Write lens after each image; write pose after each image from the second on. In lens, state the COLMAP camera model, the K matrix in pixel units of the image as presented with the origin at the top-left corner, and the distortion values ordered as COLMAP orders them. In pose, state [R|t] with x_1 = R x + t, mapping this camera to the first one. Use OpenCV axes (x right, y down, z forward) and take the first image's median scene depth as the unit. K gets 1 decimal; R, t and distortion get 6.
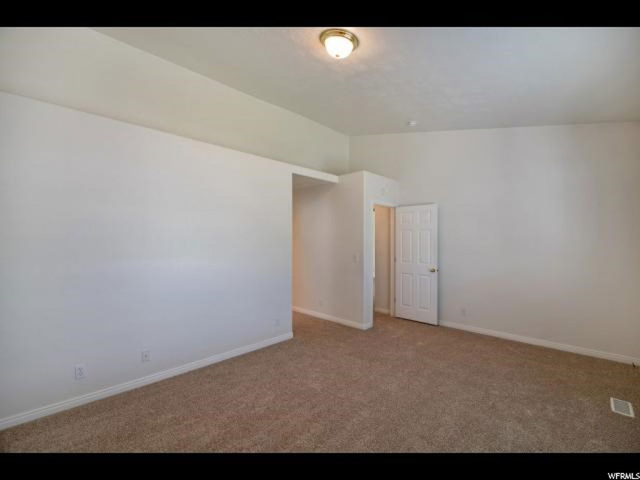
lens RADIAL K [[279.7, 0, 320.0], [0, 279.7, 240.0], [0, 0, 1]] dist [-0.004933, -0.000351]
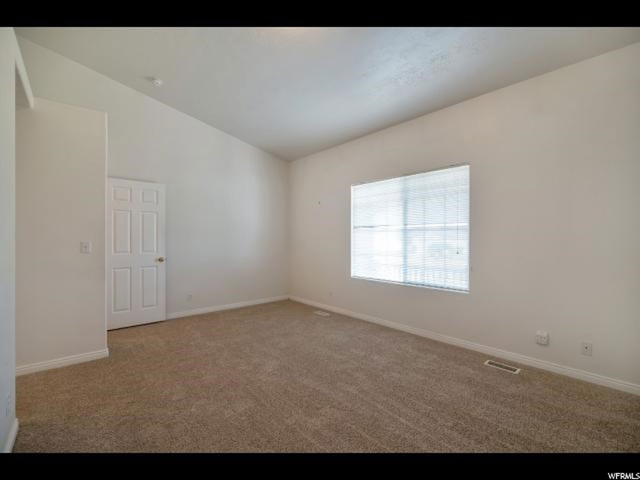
lens RADIAL K [[279.7, 0, 320.0], [0, 279.7, 240.0], [0, 0, 1]] dist [-0.004933, -0.000351]
pose [[0.068297, -0.008791, 0.997626, -0.441025], [-0.008412, 0.999921, 0.009387, 0.035619], [-0.997630, -0.009033, 0.068218, 0.447471]]
